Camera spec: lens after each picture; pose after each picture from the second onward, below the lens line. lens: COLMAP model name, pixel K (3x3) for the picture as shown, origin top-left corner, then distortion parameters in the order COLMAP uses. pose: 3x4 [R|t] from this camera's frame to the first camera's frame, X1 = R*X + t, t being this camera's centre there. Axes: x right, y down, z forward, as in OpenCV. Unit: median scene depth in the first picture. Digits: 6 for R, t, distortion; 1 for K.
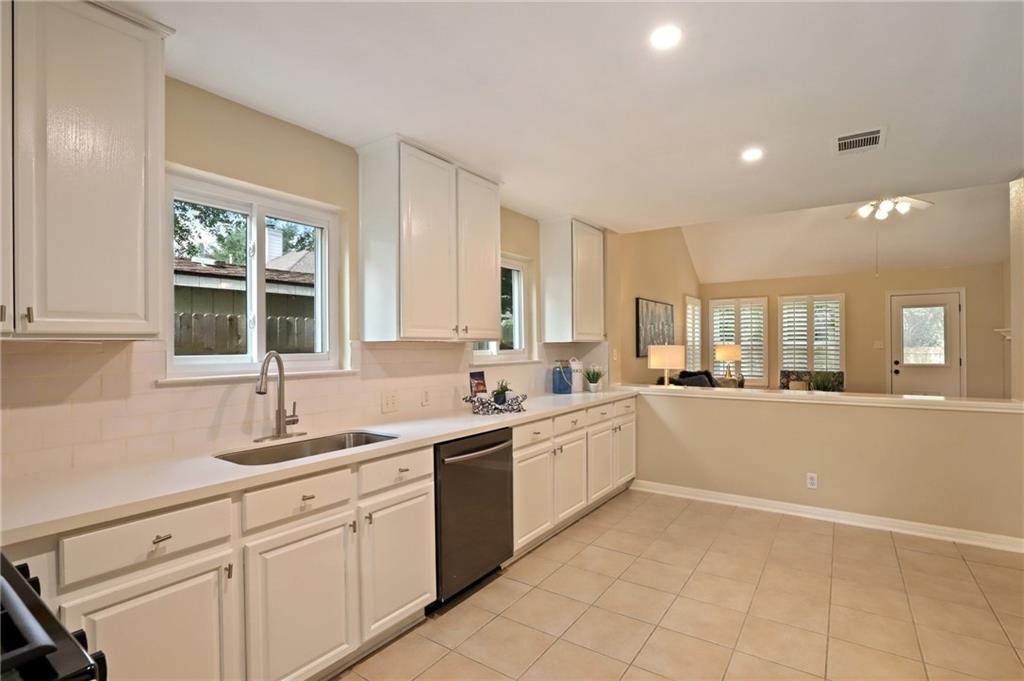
lens RADIAL K [[483.8, 0, 513.8], [0, 483.8, 343.7], [0, 0, 1]] dist [-0.016130, -0.002112]
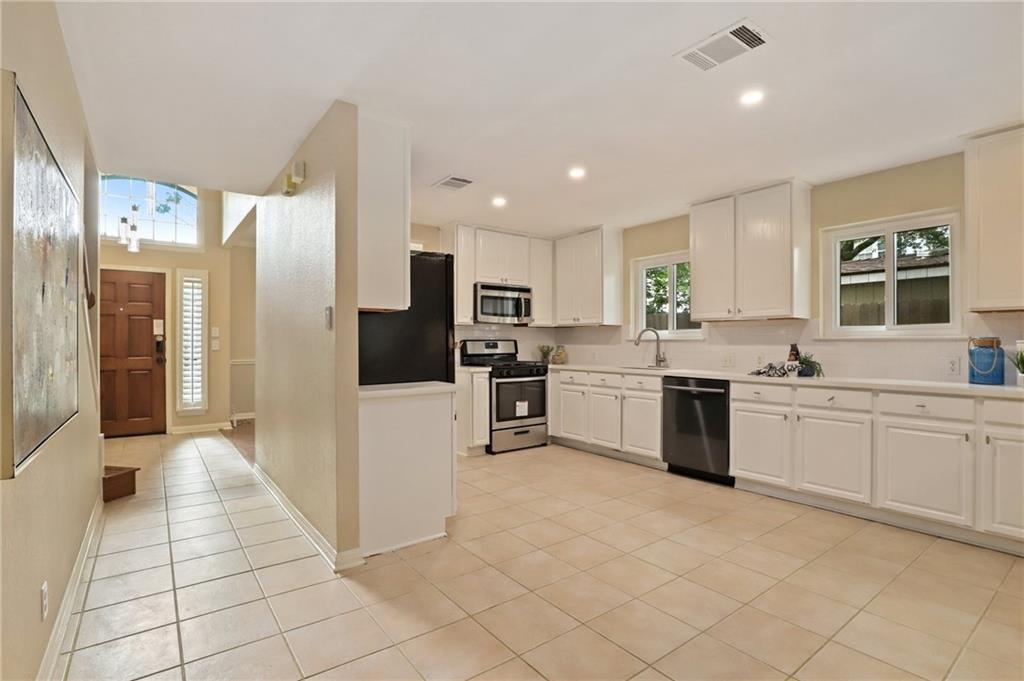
lens RADIAL K [[483.8, 0, 519.2], [0, 483.8, 340.7], [0, 0, 1]] dist [-0.016130, -0.002112]
pose [[-0.304641, 0.005139, -0.952453, 0.863194], [0.005945, 0.999976, 0.003493, 0.029297], [0.952449, -0.004598, -0.304664, 0.503733]]
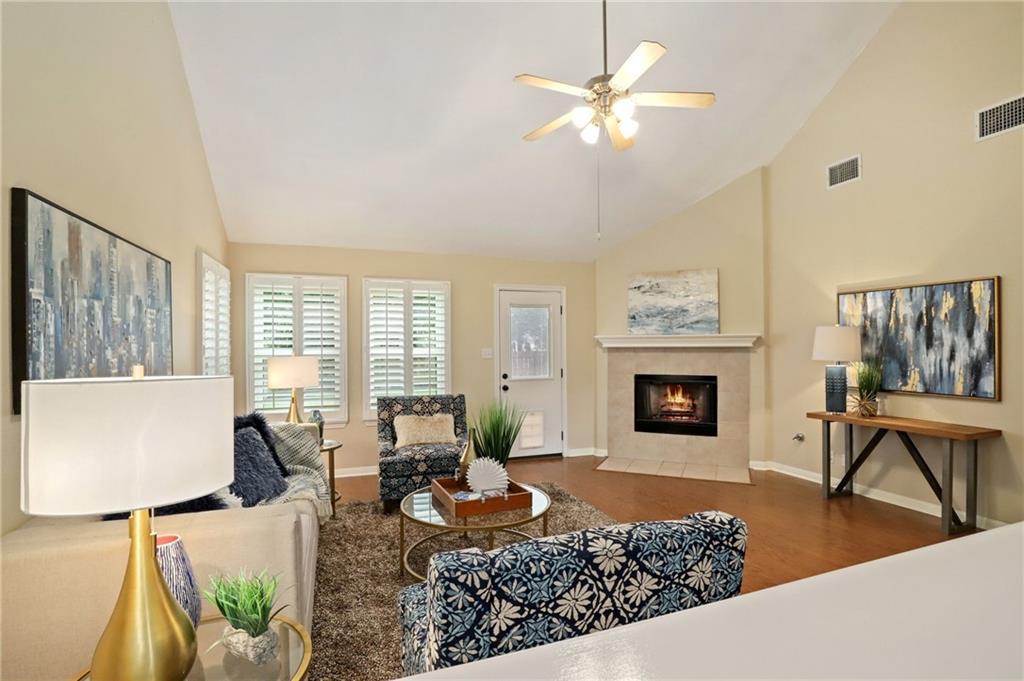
lens RADIAL K [[483.8, 0, 515.7], [0, 483.8, 345.7], [0, 0, 1]] dist [-0.016130, -0.002112]
pose [[0.584168, 0.003855, 0.811623, 0.260975], [-0.001409, 0.999992, -0.003735, -0.011255], [-0.811631, 0.001038, 0.584169, 0.800536]]
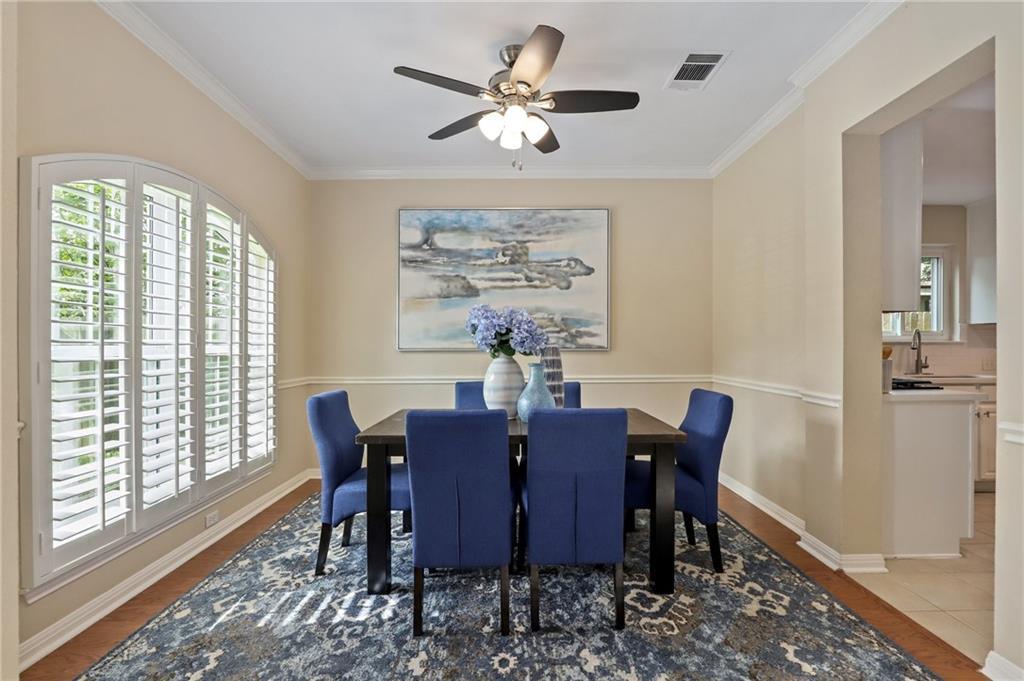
lens RADIAL K [[483.8, 0, 508.0], [0, 483.8, 341.2], [0, 0, 1]] dist [-0.016130, -0.002112]
pose [[0.568438, 0.000042, -0.822726, 0.067383], [-0.000846, 1.000000, -0.000533, 0.031809], [0.822726, 0.000999, 0.568437, -0.658778]]
